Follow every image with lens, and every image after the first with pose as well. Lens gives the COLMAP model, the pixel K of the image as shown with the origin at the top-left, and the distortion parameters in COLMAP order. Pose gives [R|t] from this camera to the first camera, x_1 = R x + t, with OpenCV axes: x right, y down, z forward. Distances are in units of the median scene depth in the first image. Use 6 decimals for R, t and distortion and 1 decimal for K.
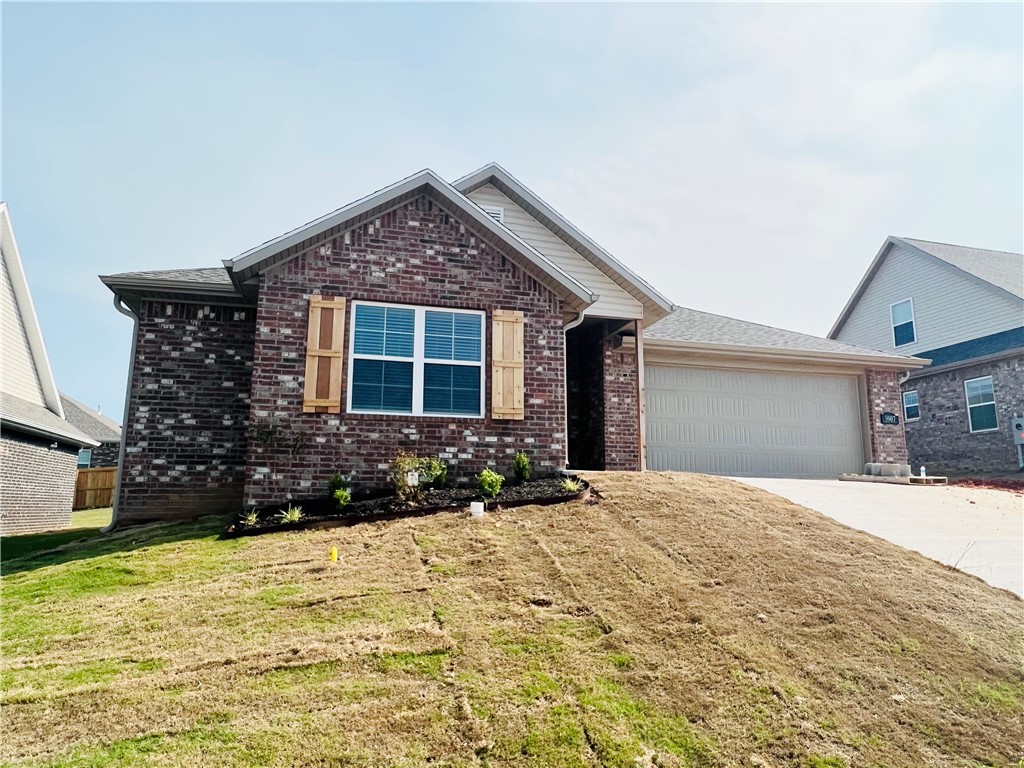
lens RADIAL K [[667.8, 0, 512.0], [0, 667.8, 384.0], [0, 0, 1]] dist [0.001555, 0.000341]
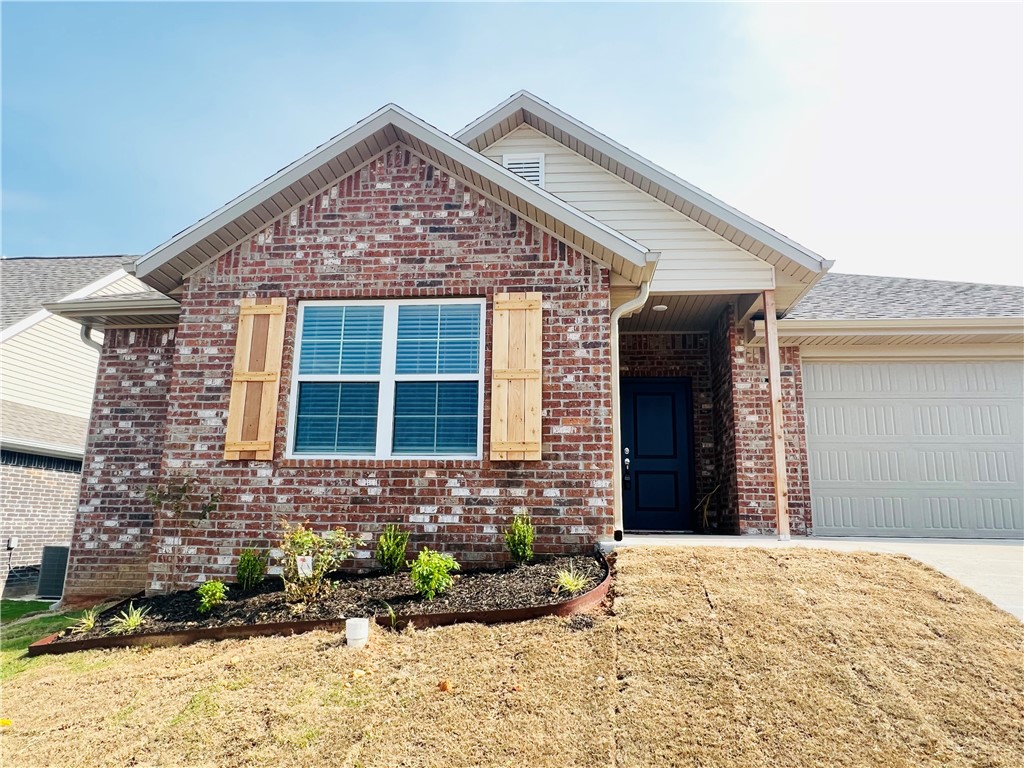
lens RADIAL K [[667.8, 0, 512.0], [0, 667.8, 384.0], [0, 0, 1]] dist [0.001555, 0.000341]
pose [[0.934359, -0.064185, -0.350506, 0.218804], [0.052769, 0.997722, -0.042036, 0.006522], [0.352405, 0.020781, 0.935617, 0.396788]]
